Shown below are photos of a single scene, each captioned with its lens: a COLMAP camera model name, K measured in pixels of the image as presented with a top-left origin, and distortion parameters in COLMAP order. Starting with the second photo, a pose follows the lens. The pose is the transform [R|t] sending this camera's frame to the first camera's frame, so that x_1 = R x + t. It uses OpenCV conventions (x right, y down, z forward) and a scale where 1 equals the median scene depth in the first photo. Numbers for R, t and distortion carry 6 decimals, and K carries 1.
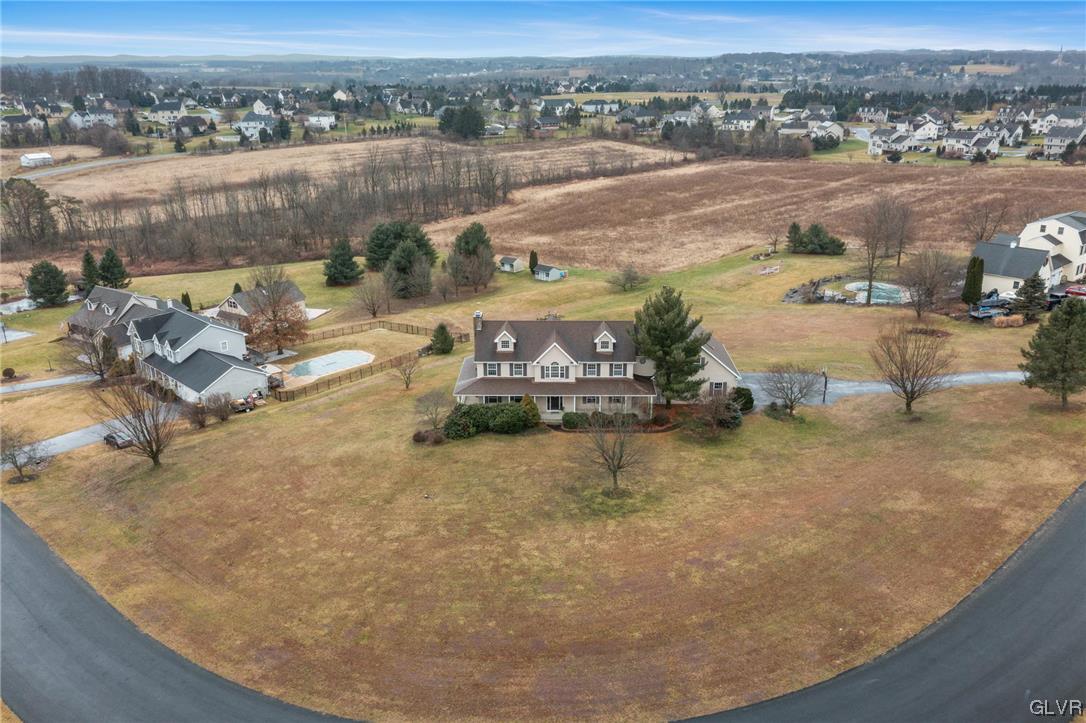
lens RADIAL K [[852.6, 0, 547.7], [0, 852.6, 357.4], [0, 0, 1]] dist [0.005380, -0.005940]
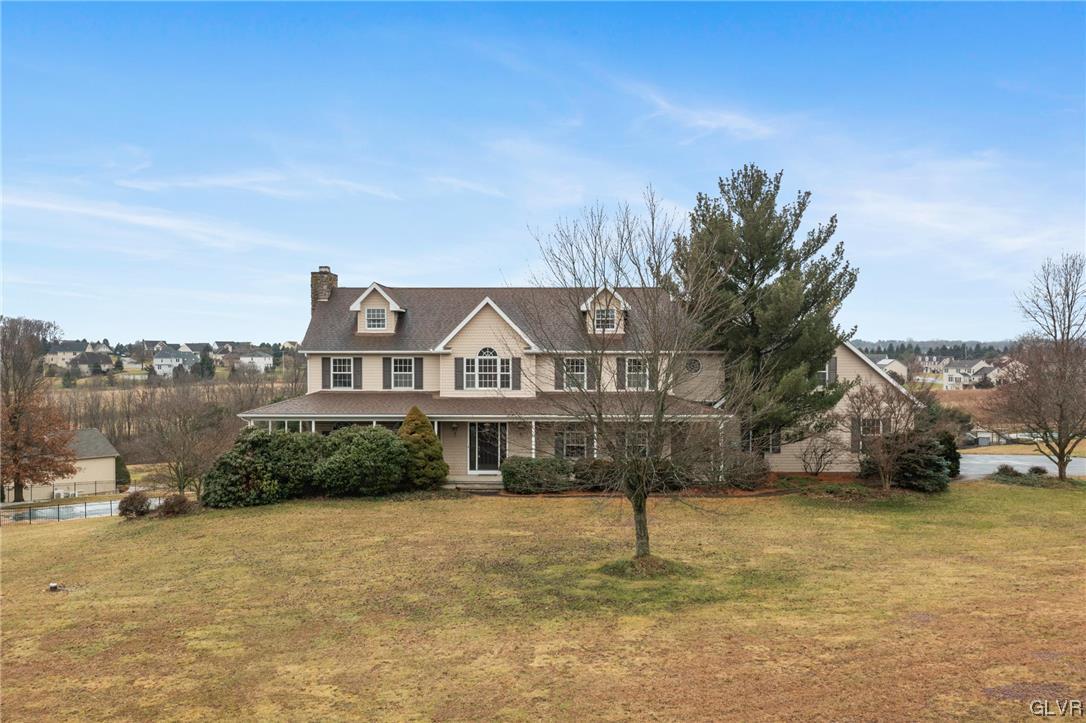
lens RADIAL K [[1016.0, 0, 531.3], [0, 1016.0, 370.9], [0, 0, 1]] dist [-0.005667, 0.000000]
pose [[0.999937, 0.005586, -0.009726, 0.035101], [-0.008349, 0.949749, -0.312901, 0.174292], [0.007490, 0.312963, 0.949736, 0.524379]]
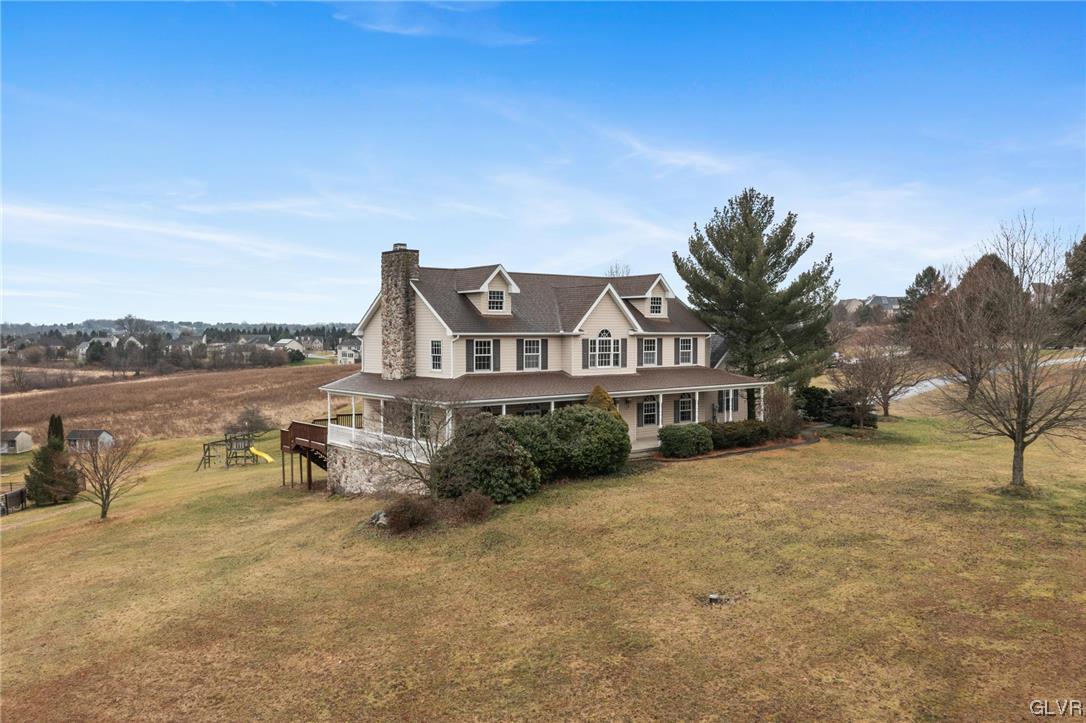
lens RADIAL K [[852.6, 0, 548.8], [0, 852.6, 353.8], [0, 0, 1]] dist [0.005380, -0.005940]
pose [[0.764184, -0.012455, 0.644878, -0.315585], [0.211645, 0.949298, -0.232466, 0.119592], [-0.609286, 0.314132, 0.728074, 0.684566]]
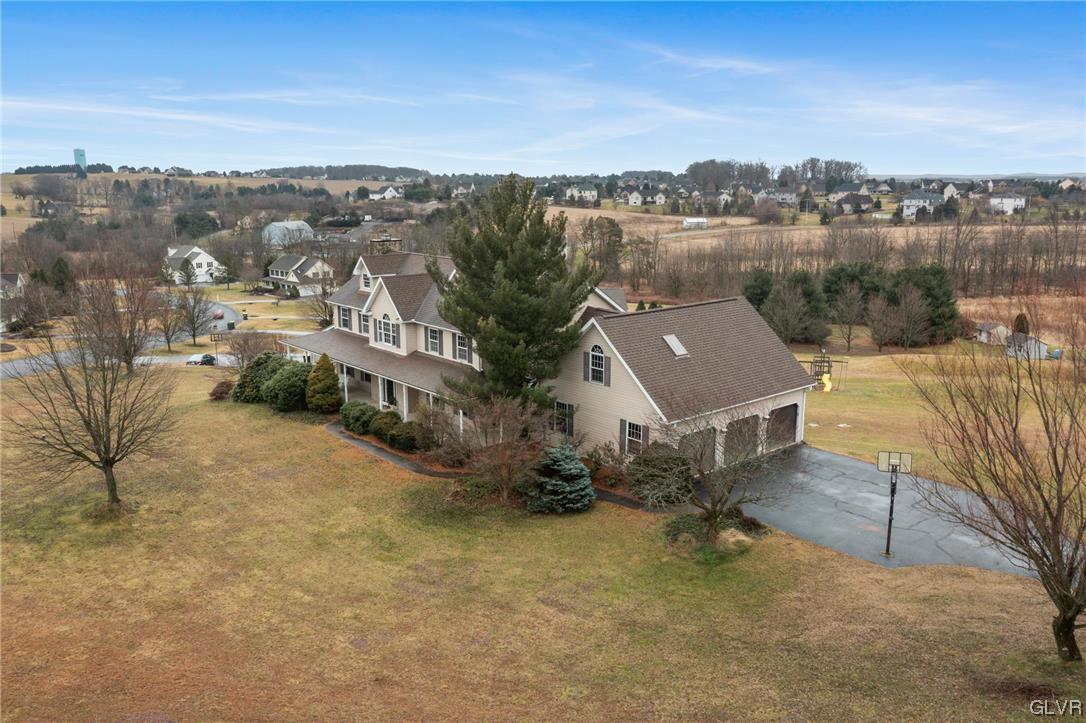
lens RADIAL K [[852.6, 0, 538.9], [0, 852.6, 362.4], [0, 0, 1]] dist [0.005380, -0.005940]
pose [[0.655906, 0.160057, -0.737678, 0.495362], [-0.248929, 0.968457, -0.011205, 0.017518], [0.712616, 0.190979, 0.675060, 0.698923]]
